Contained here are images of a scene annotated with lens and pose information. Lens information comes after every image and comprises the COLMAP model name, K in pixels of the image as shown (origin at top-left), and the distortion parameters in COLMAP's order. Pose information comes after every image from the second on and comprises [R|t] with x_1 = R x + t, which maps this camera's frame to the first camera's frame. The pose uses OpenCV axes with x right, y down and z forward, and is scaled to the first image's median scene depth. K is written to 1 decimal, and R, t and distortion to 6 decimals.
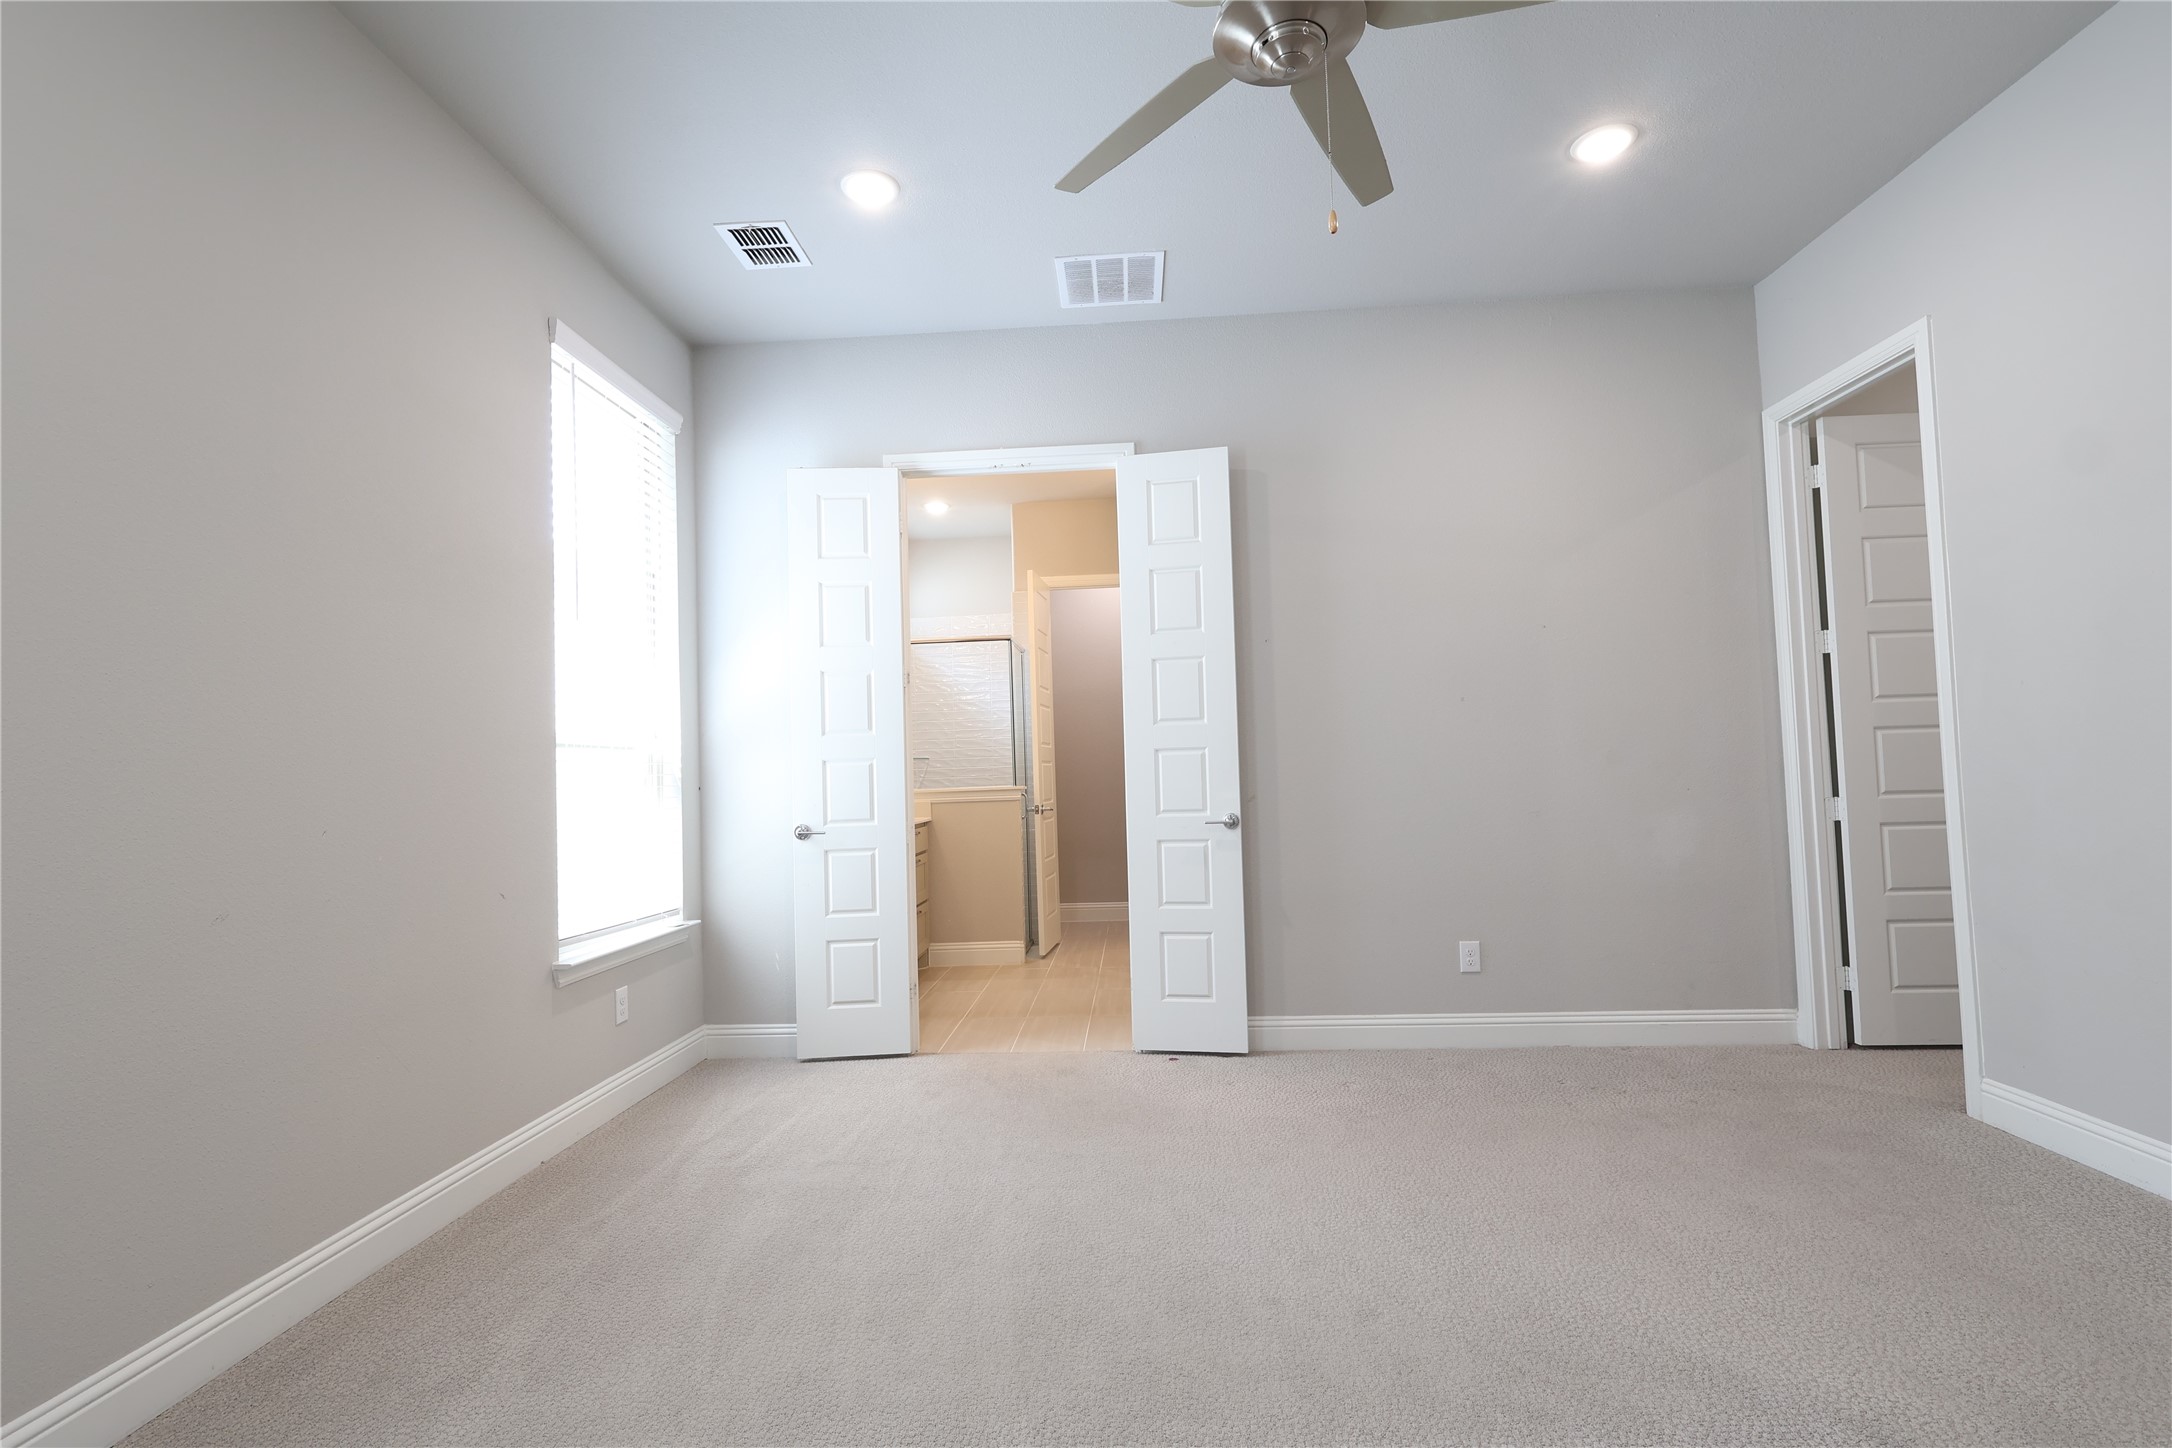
lens RADIAL K [[1007.9, 0, 1086.4], [0, 1007.9, 733.9], [0, 0, 1]] dist [0.001240, 0.001773]
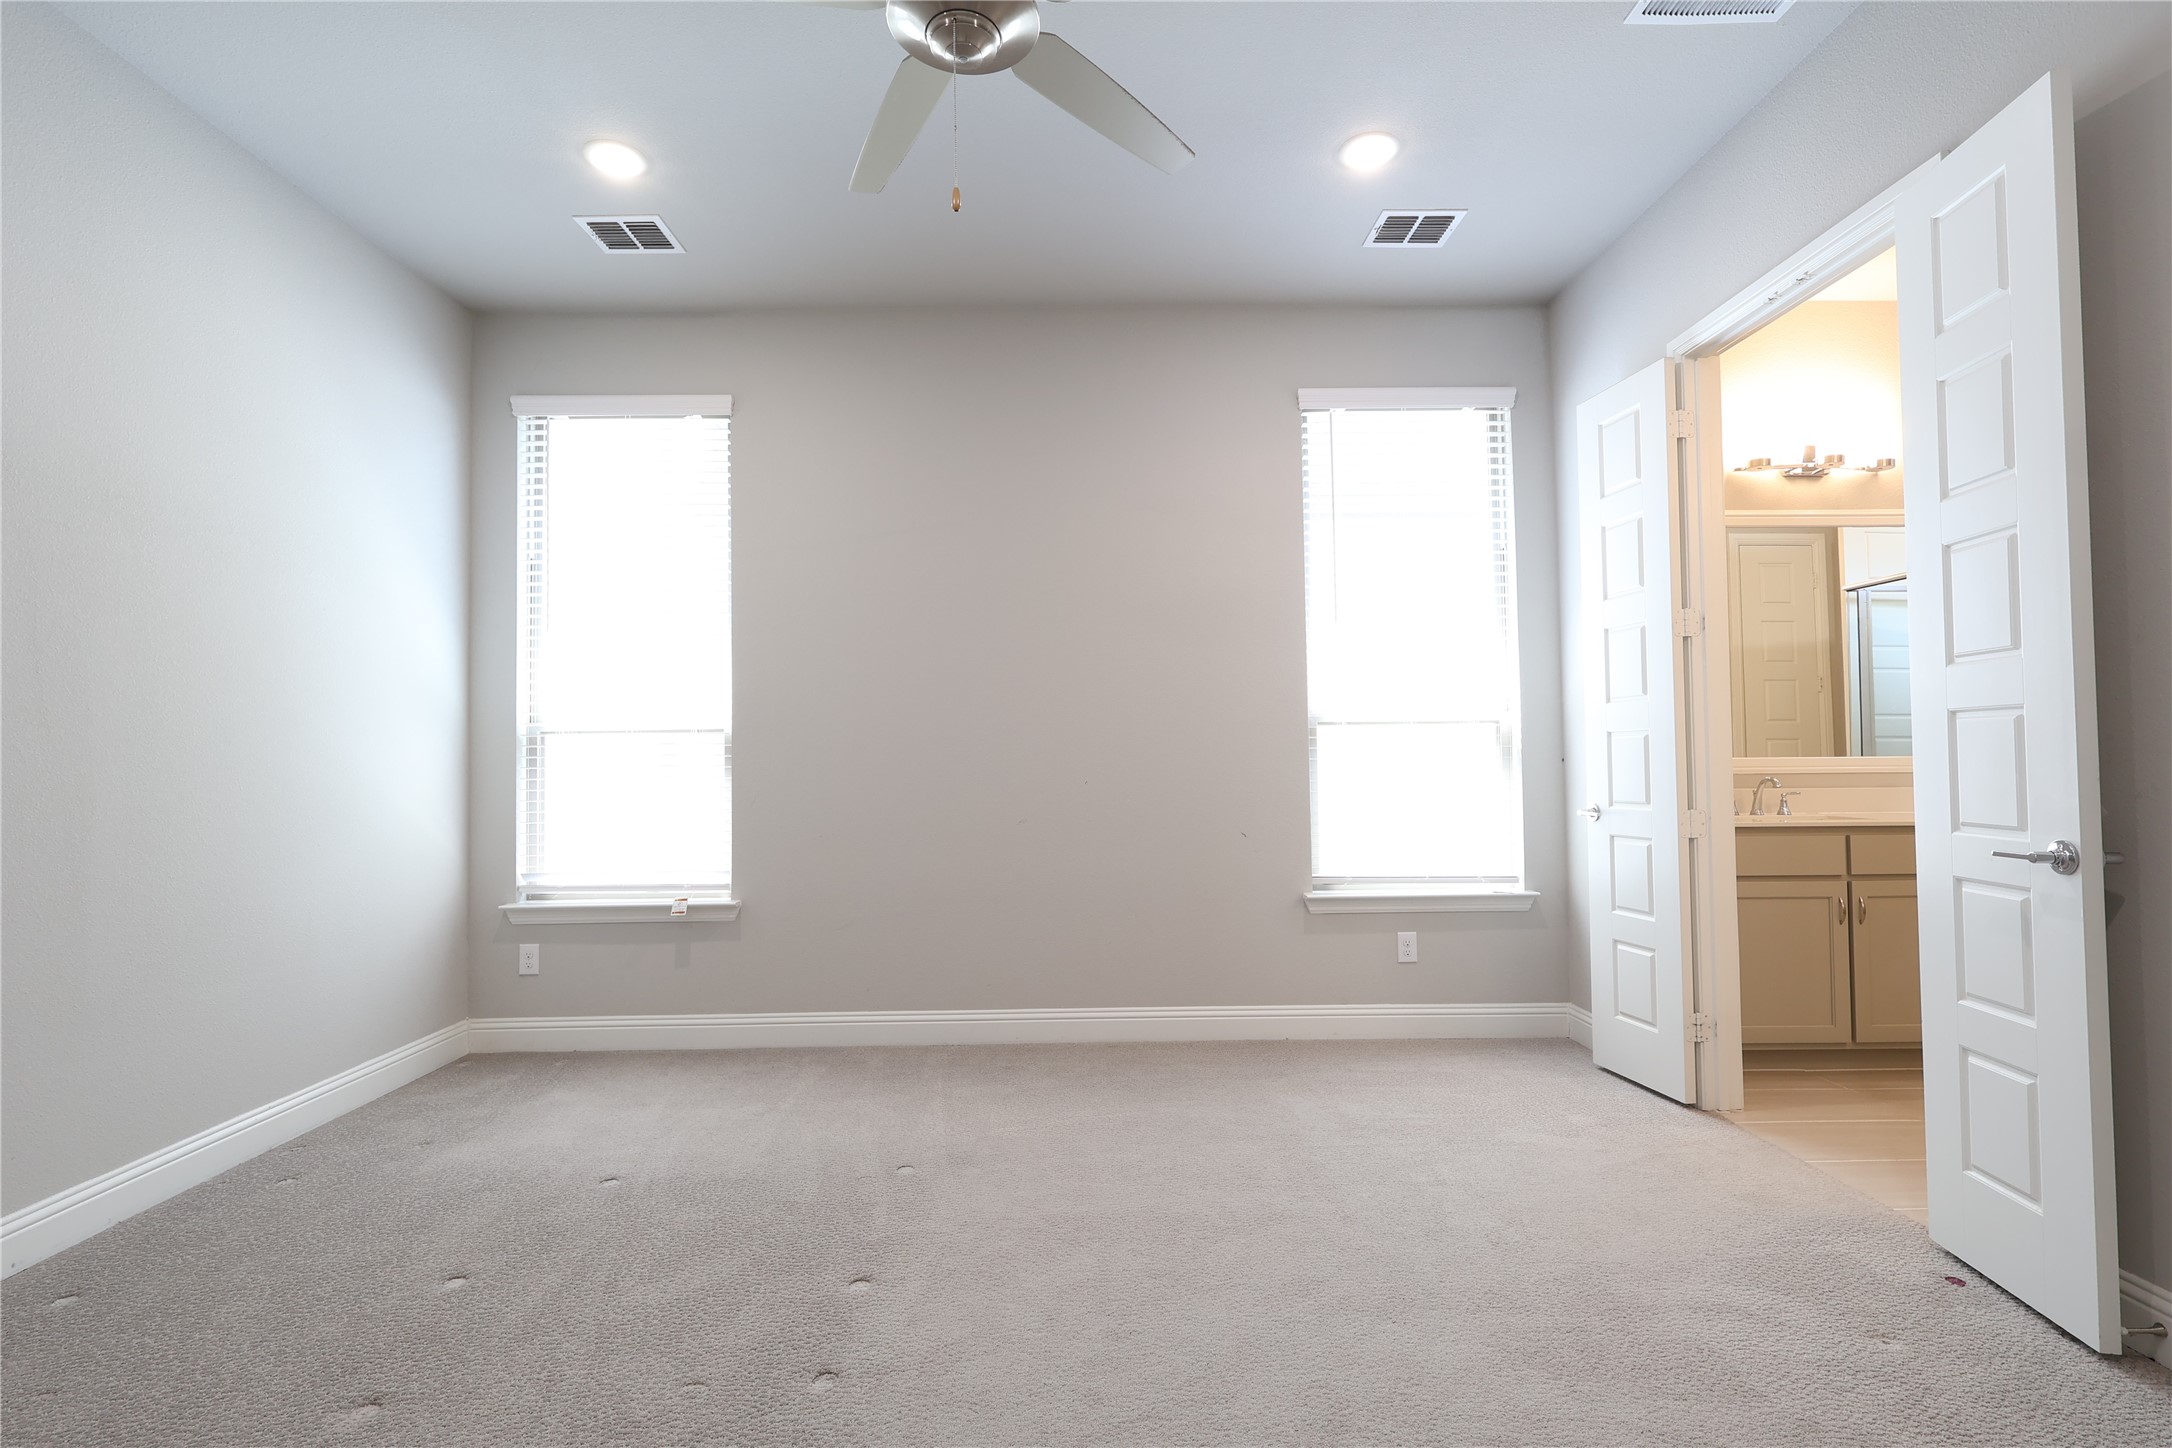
lens RADIAL K [[1007.9, 0, 1085.1], [0, 1007.9, 732.6], [0, 0, 1]] dist [0.001240, 0.001773]
pose [[0.075363, -0.001778, -0.997155, 0.583237], [0.047268, 0.998881, 0.001791, 0.004573], [0.996035, -0.047269, 0.075362, 0.495954]]
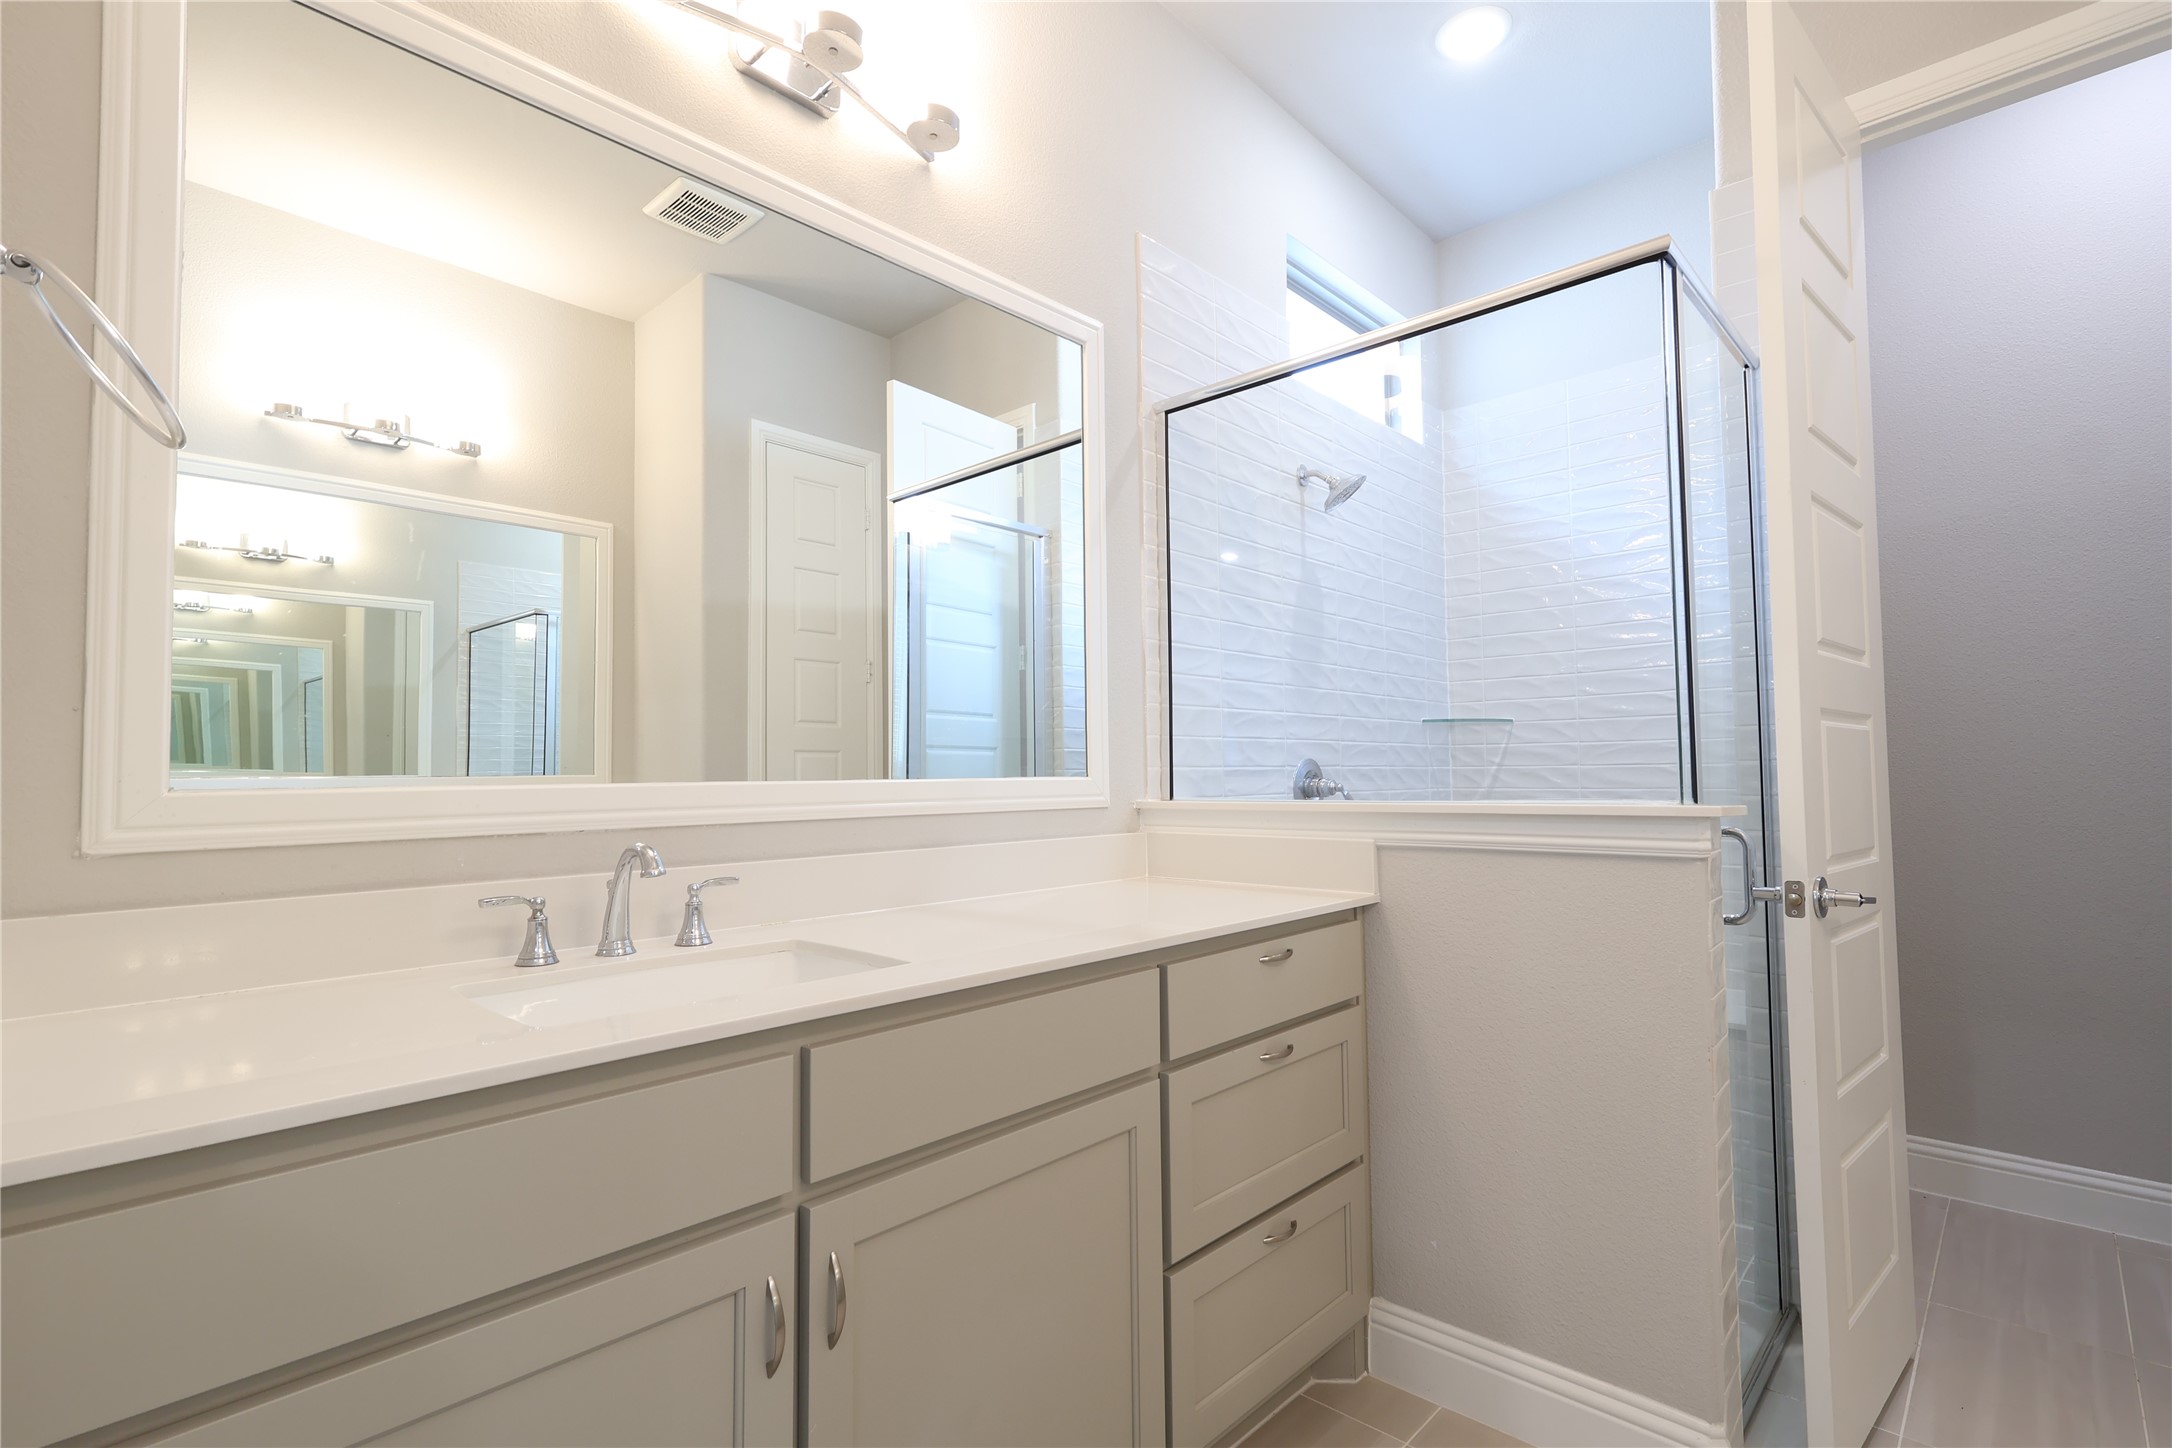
lens RADIAL K [[1007.9, 0, 1071.3], [0, 1007.9, 734.2], [0, 0, 1]] dist [0.001240, 0.001773]
pose [[0.757941, -0.006601, -0.652290, -0.033337], [0.013277, 0.999898, 0.005309, 0.046686], [0.652188, -0.012684, 0.757951, 1.079913]]
